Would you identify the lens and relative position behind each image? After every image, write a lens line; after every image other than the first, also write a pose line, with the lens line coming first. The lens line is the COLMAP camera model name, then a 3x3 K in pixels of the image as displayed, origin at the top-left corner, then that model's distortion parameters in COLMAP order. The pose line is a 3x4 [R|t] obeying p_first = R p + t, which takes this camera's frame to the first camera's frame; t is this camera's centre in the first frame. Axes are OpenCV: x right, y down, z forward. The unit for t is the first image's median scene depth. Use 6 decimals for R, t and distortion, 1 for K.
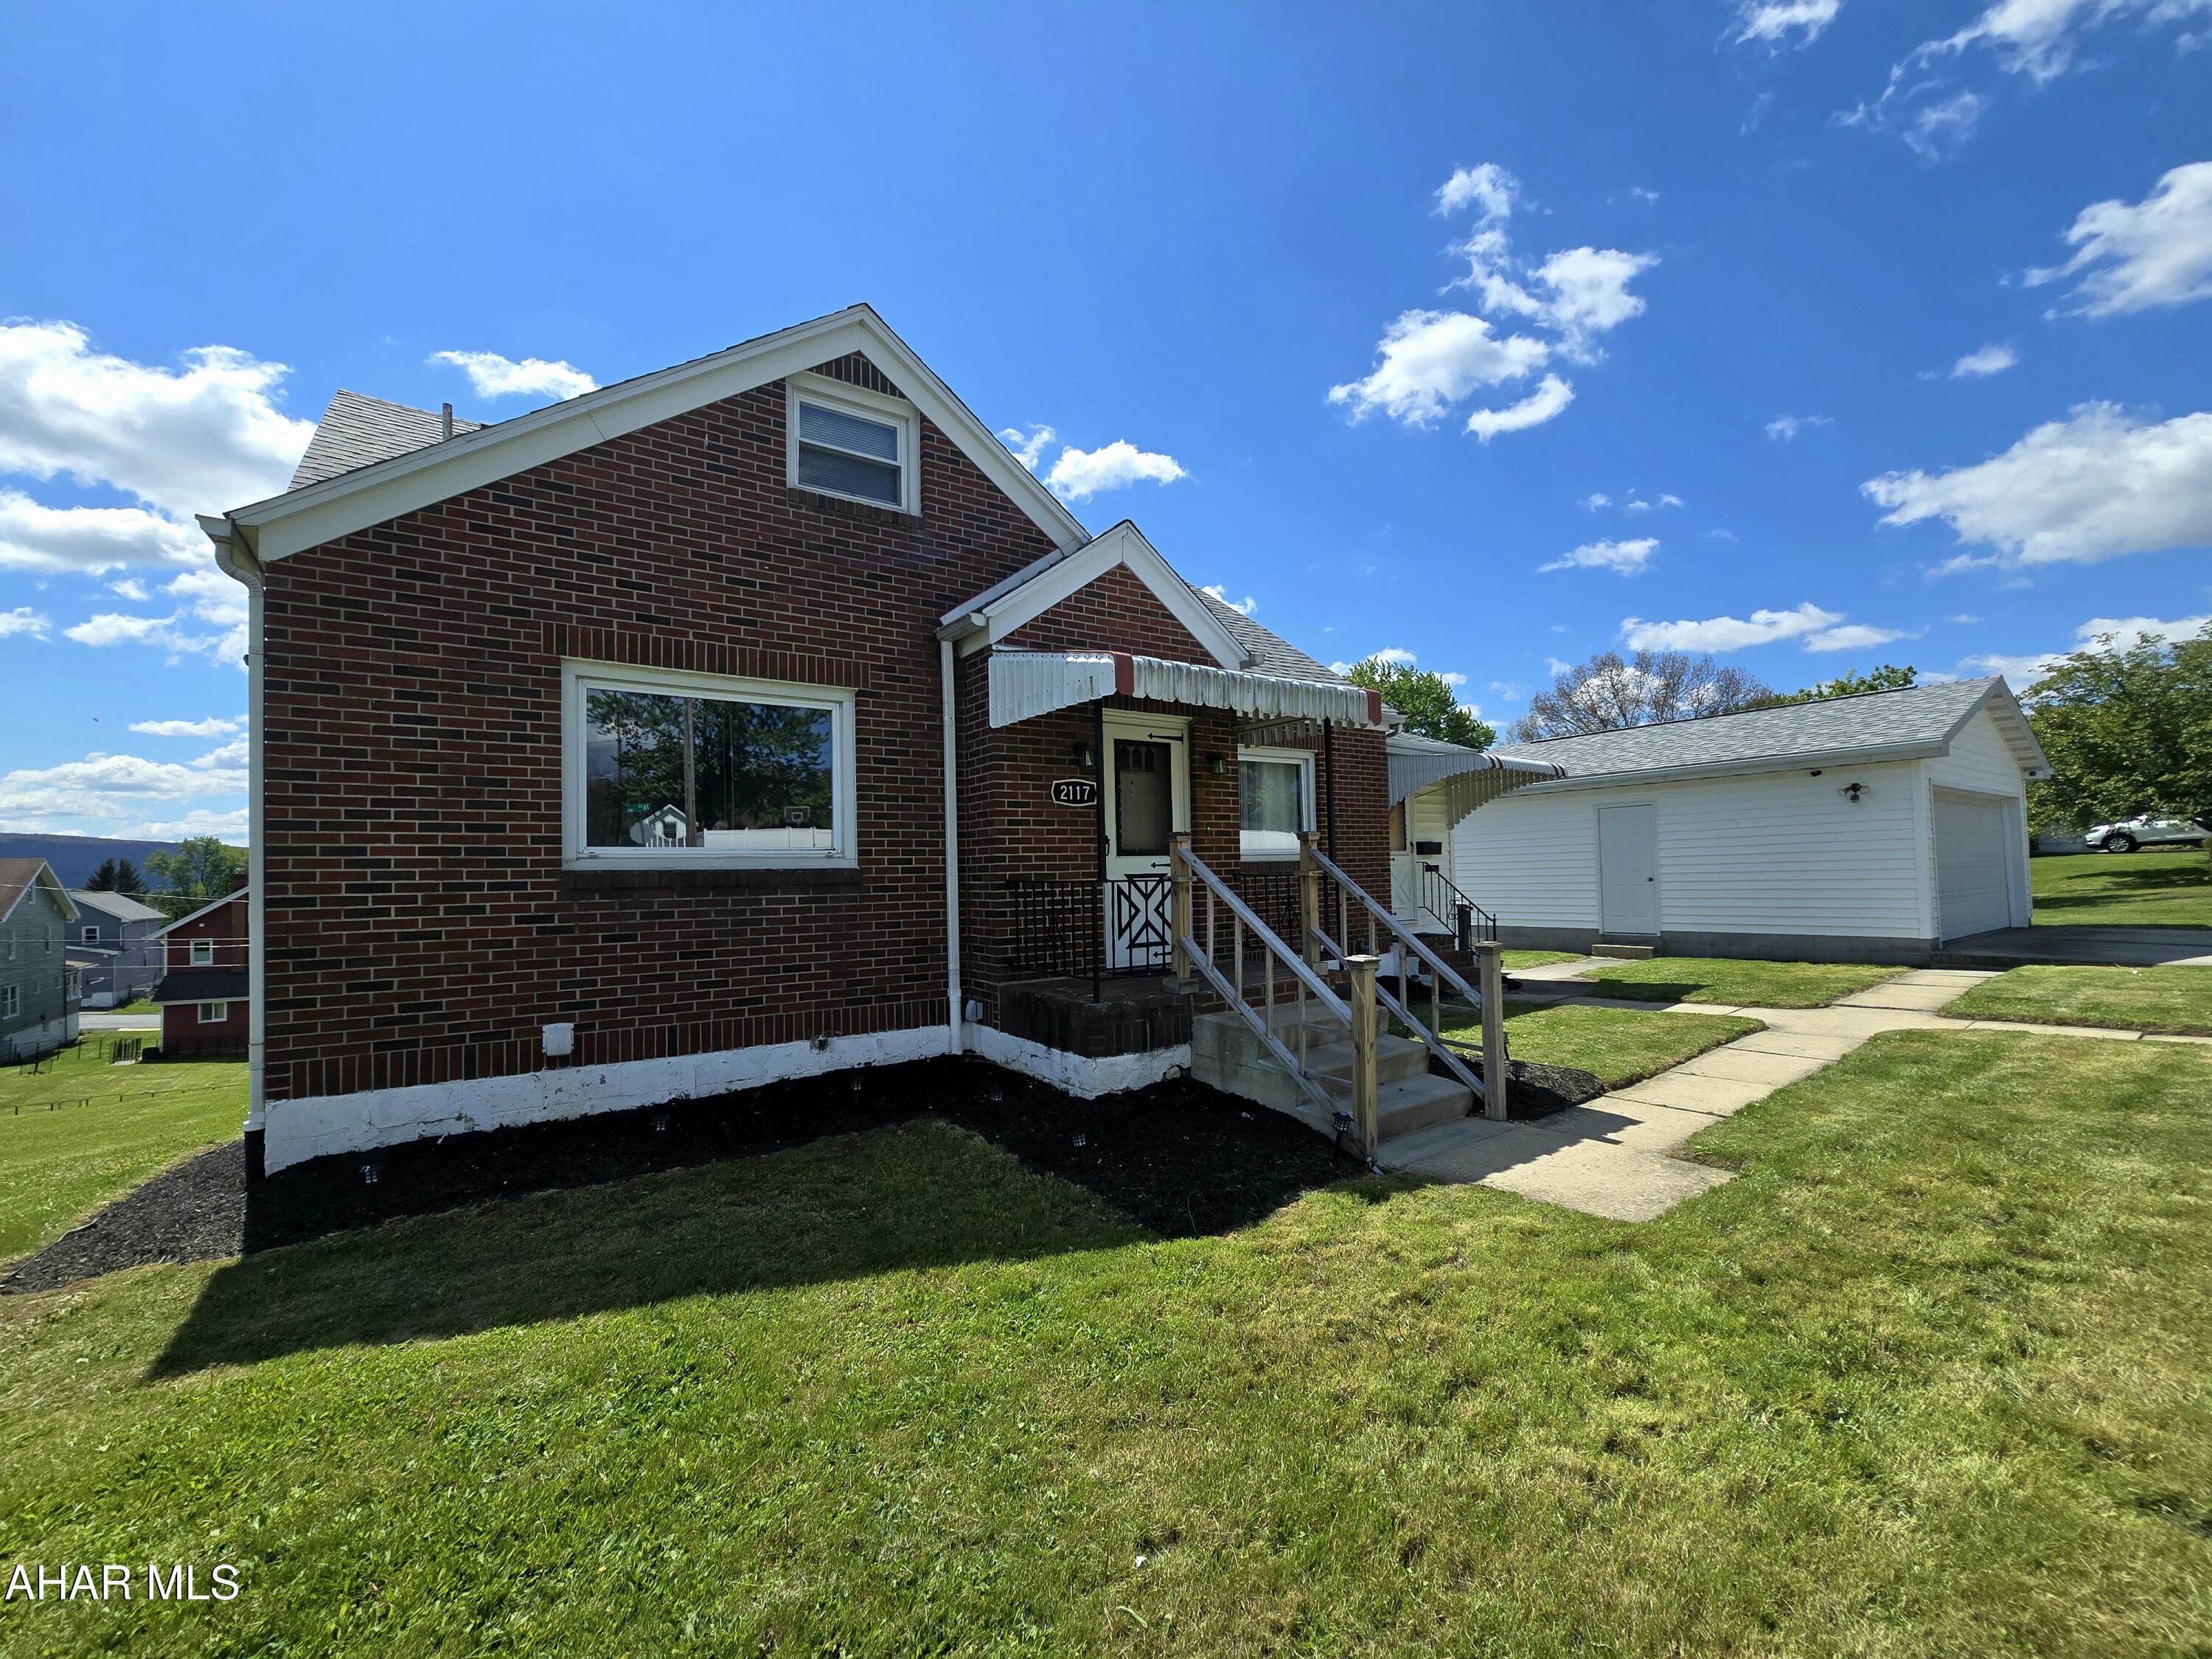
lens RADIAL K [[891.9, 0, 1104.2], [0, 891.9, 837.5], [0, 0, 1]] dist [-0.003887, 0.000888]
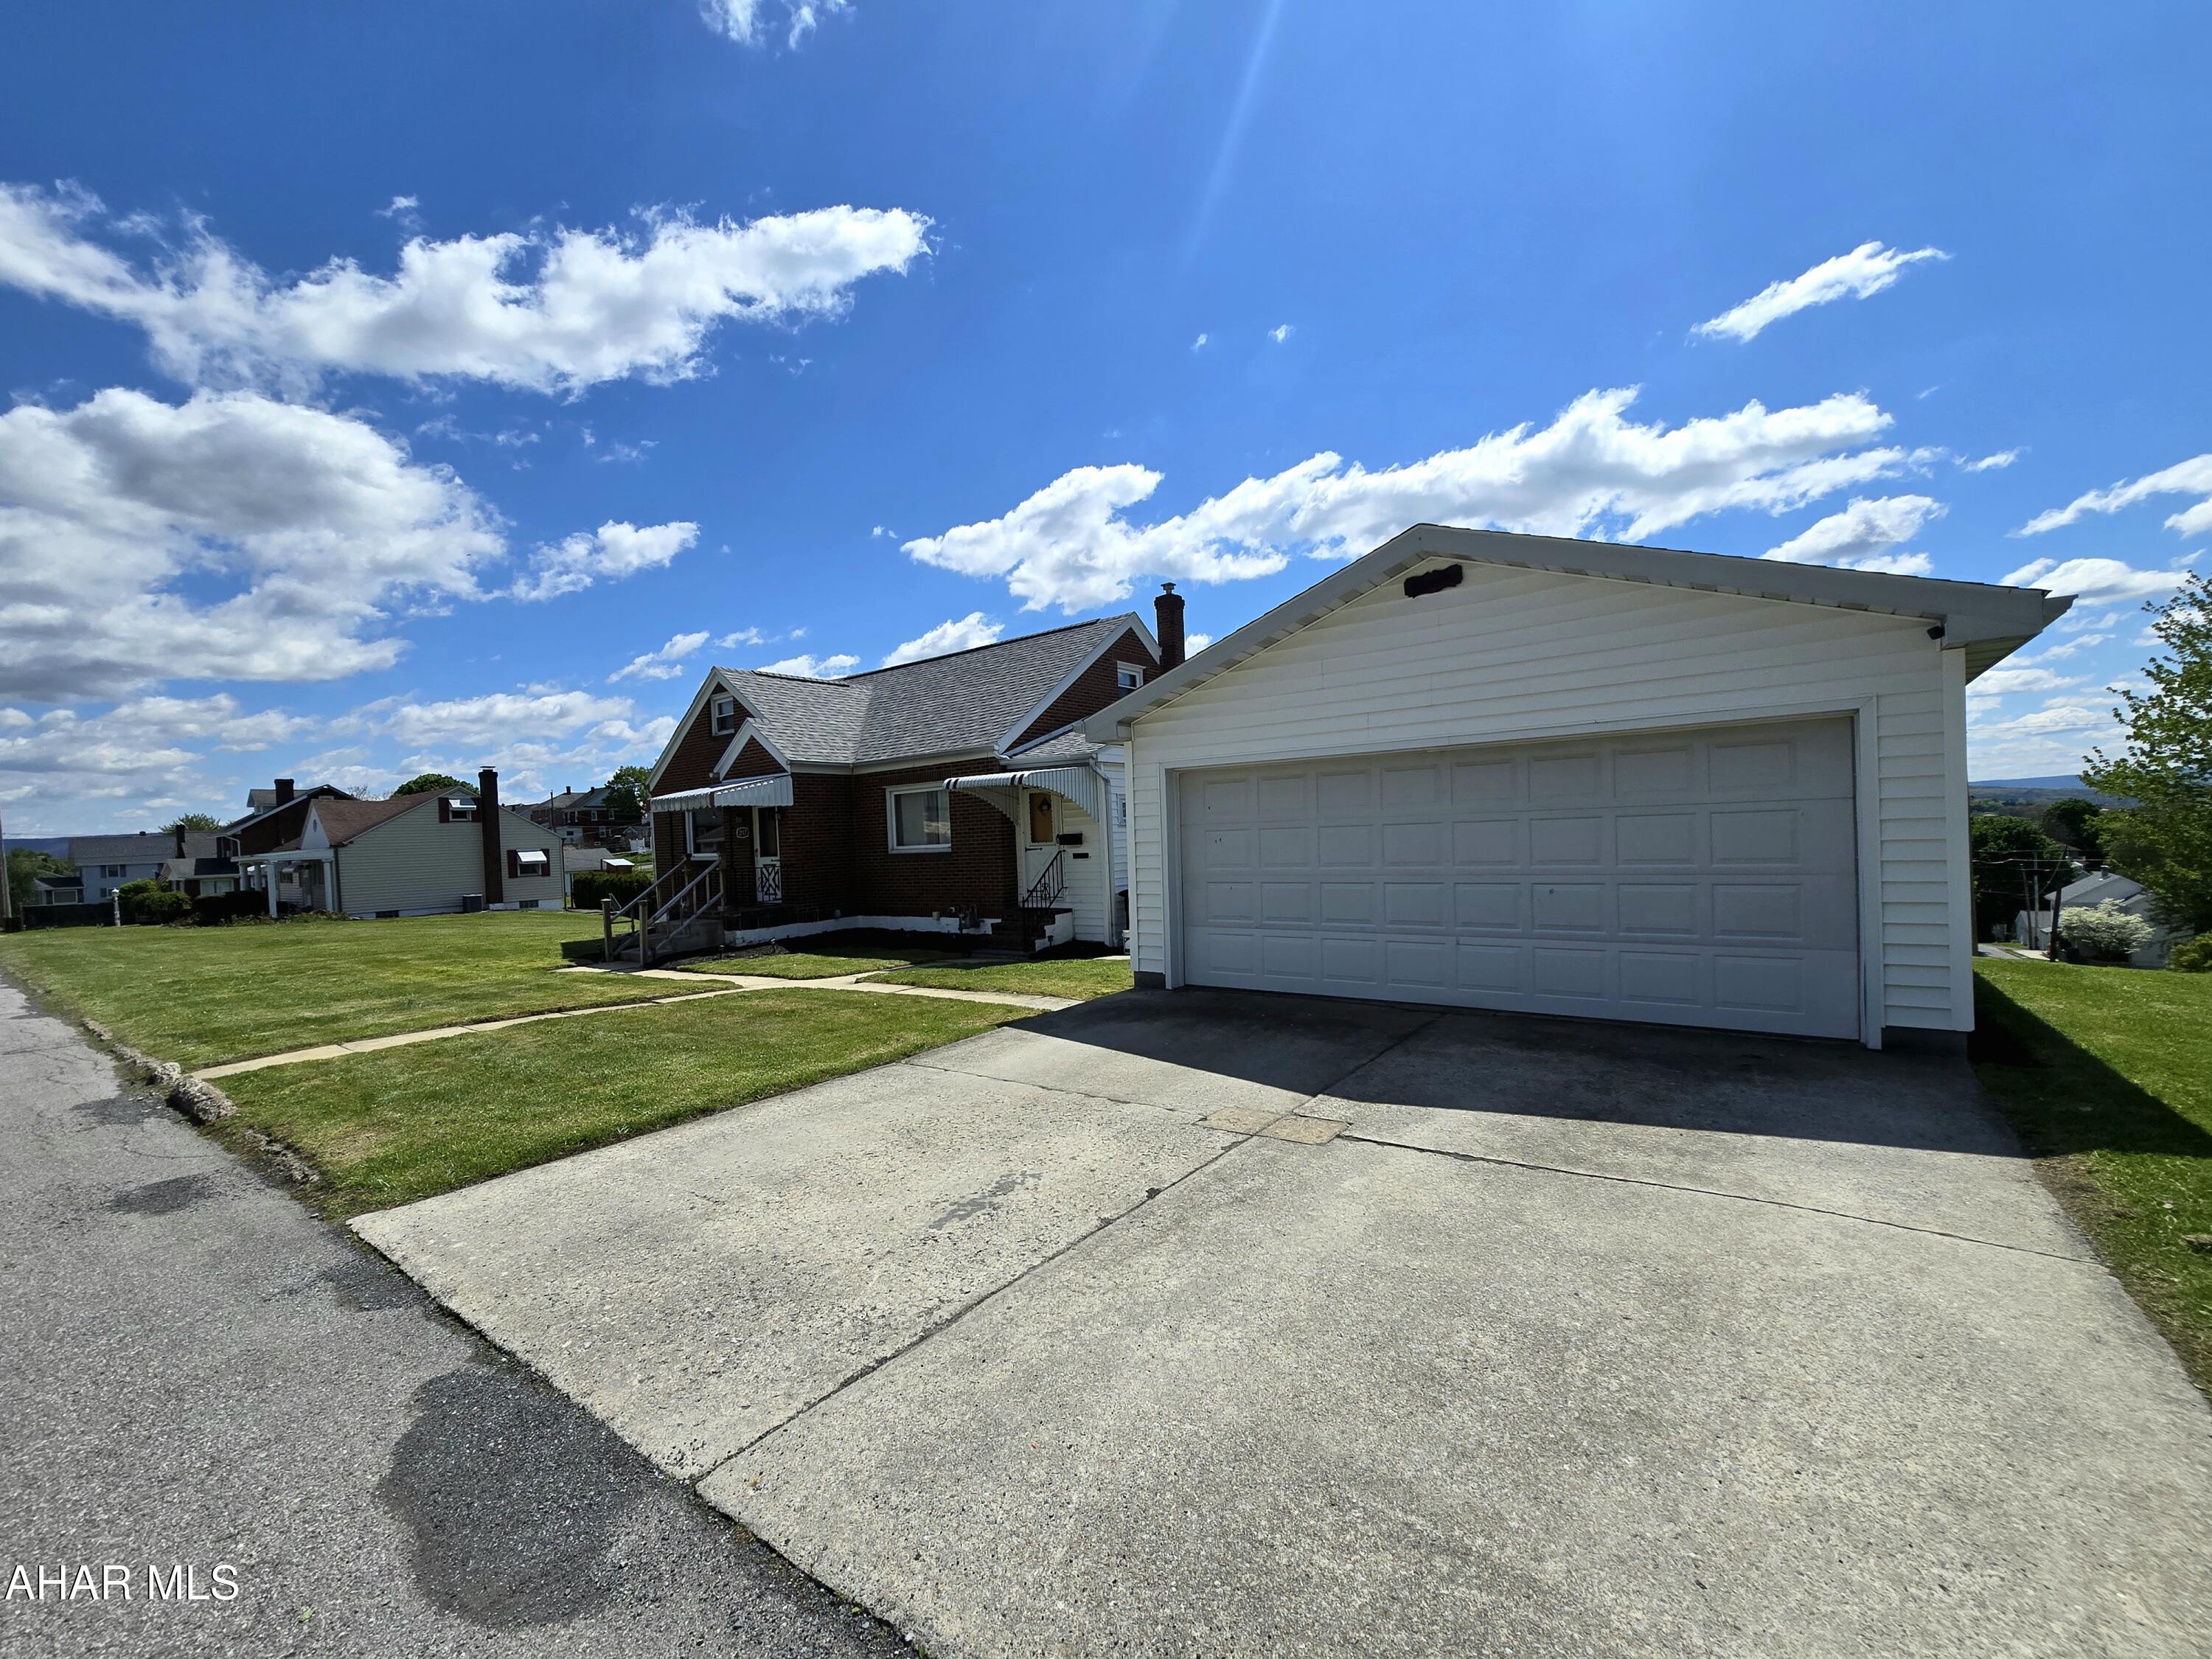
lens RADIAL K [[891.9, 0, 1108.5], [0, 891.9, 838.4], [0, 0, 1]] dist [-0.003887, 0.000888]
pose [[0.327949, 0.003363, -0.944690, 2.430318], [0.064747, 0.997562, 0.026028, -0.027828], [0.942474, -0.069702, 0.326931, 1.031513]]
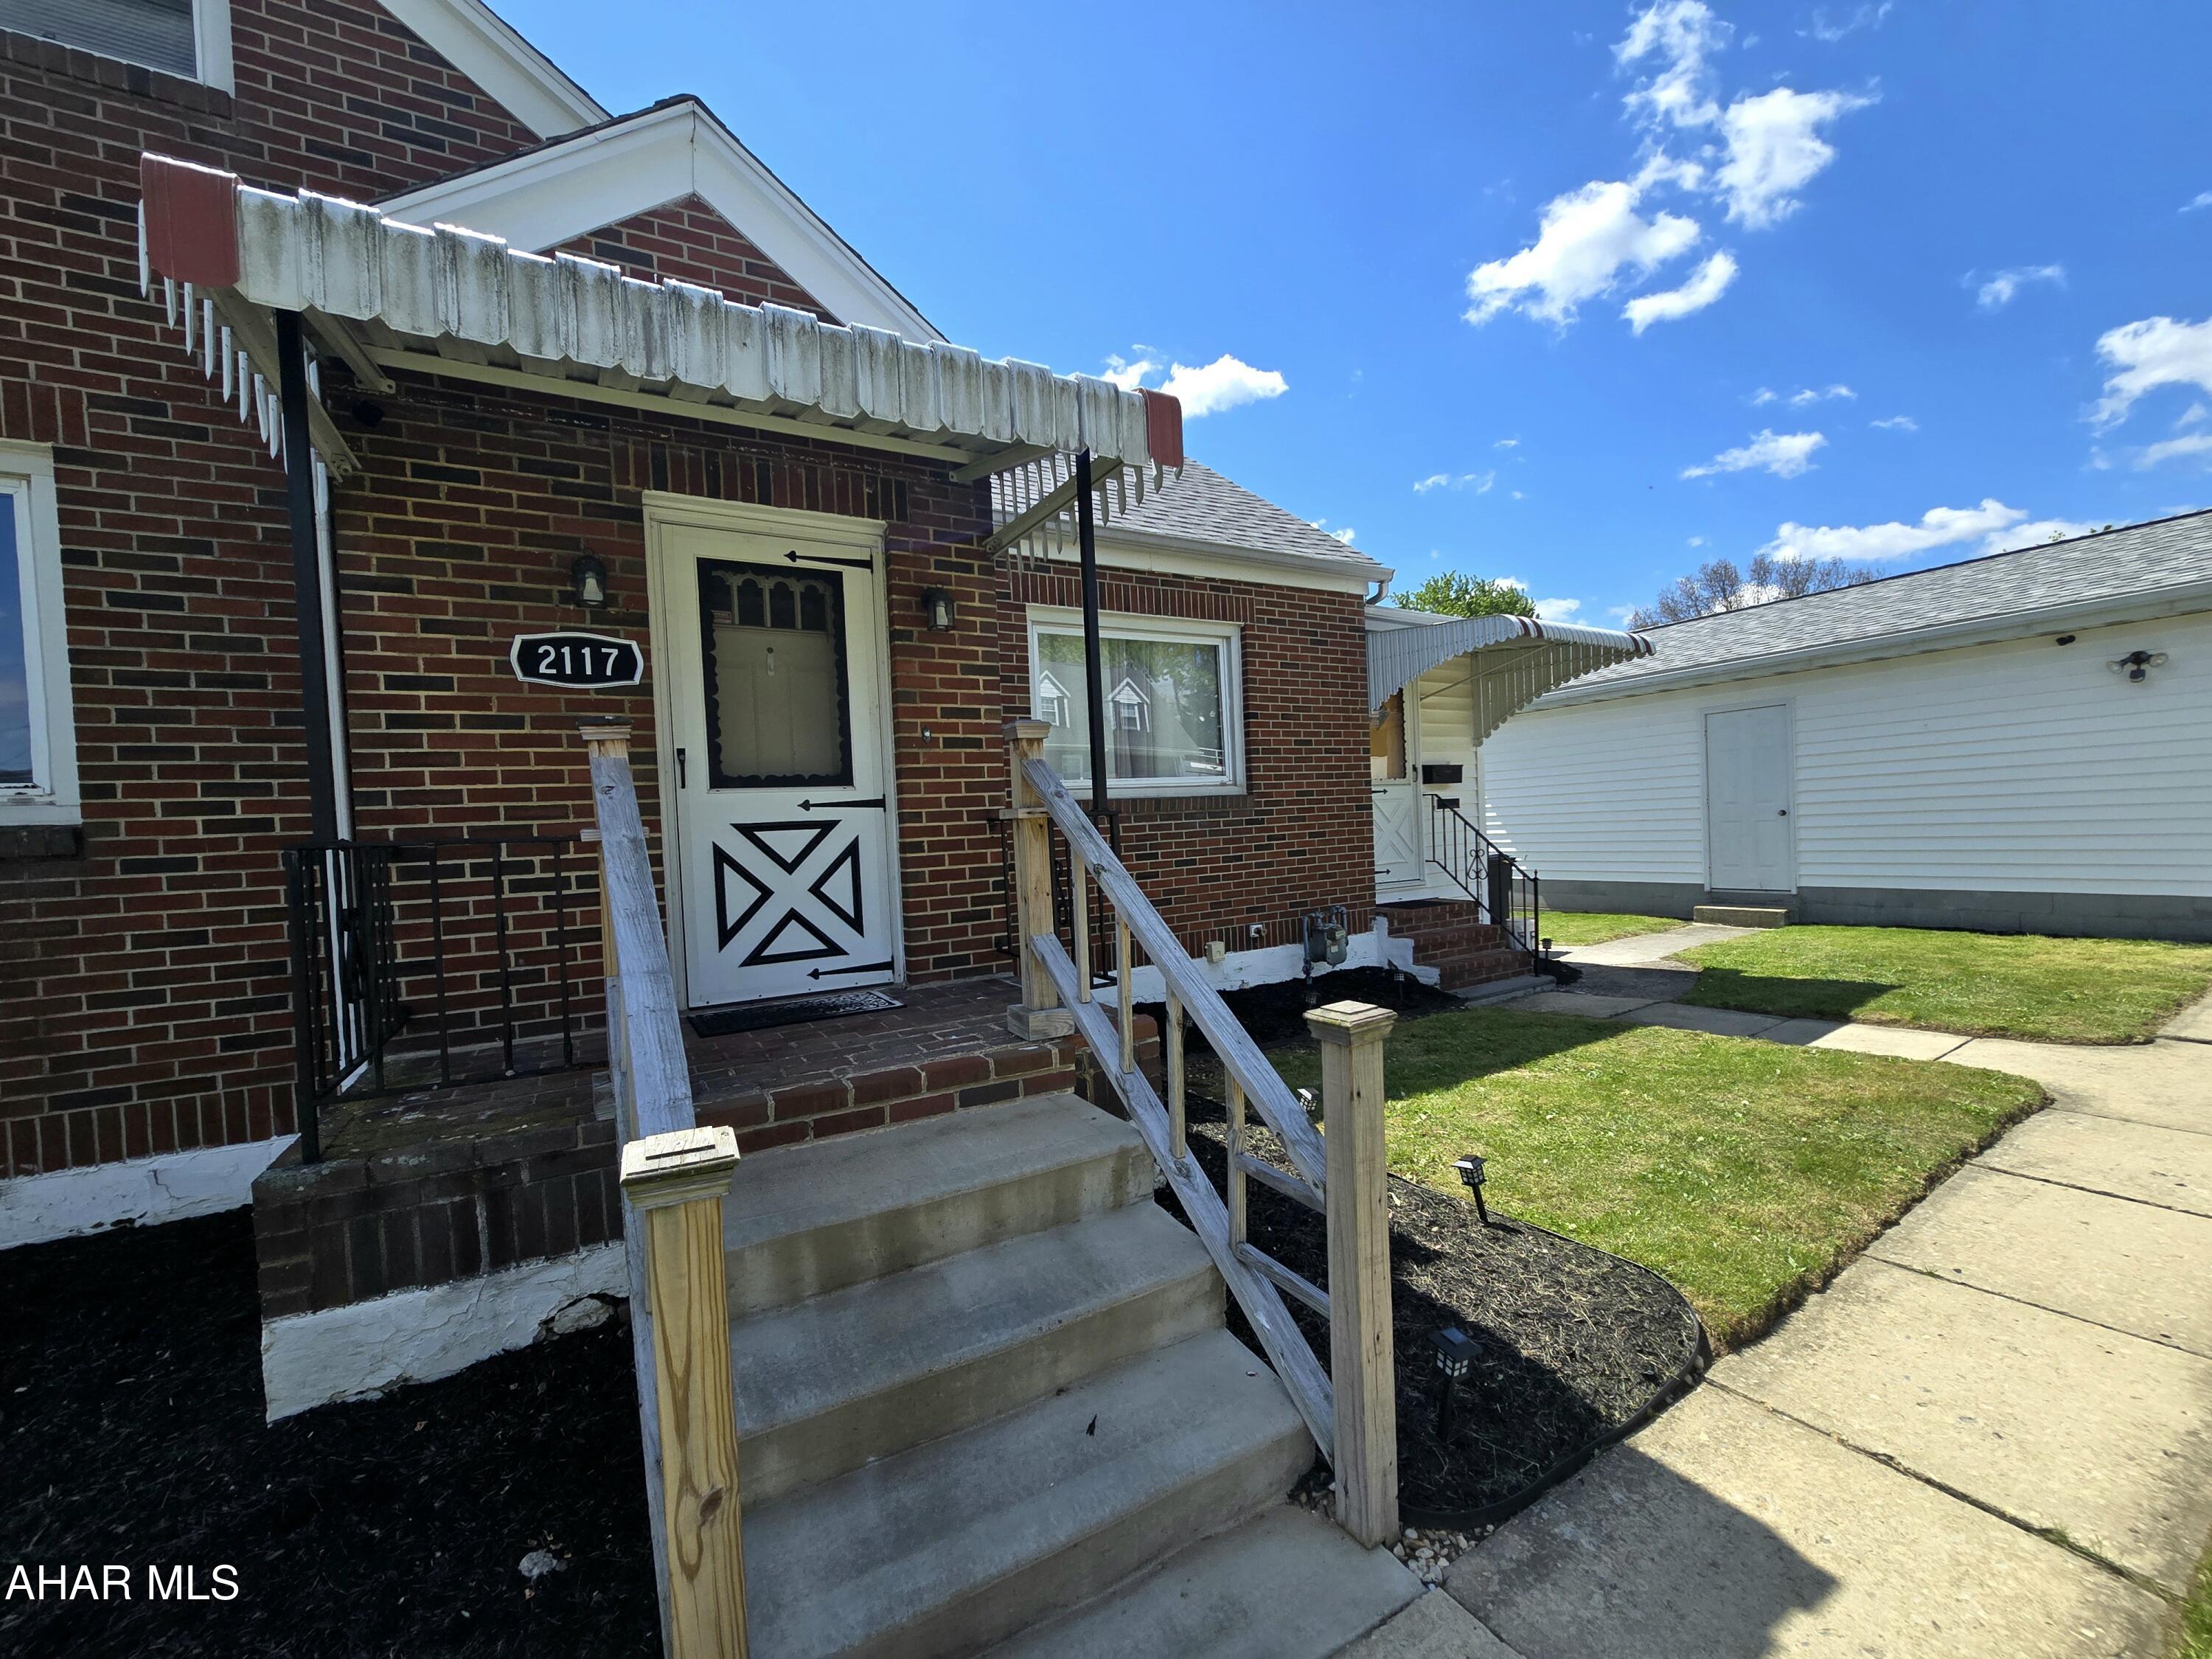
lens RADIAL K [[891.9, 0, 1108.5], [0, 891.9, 836.1], [0, 0, 1]] dist [-0.003887, 0.000888]
pose [[0.996172, -0.020265, -0.085030, 0.266466], [0.025088, 0.998113, 0.056036, 0.023596], [0.083734, -0.057955, 0.994801, 0.475841]]
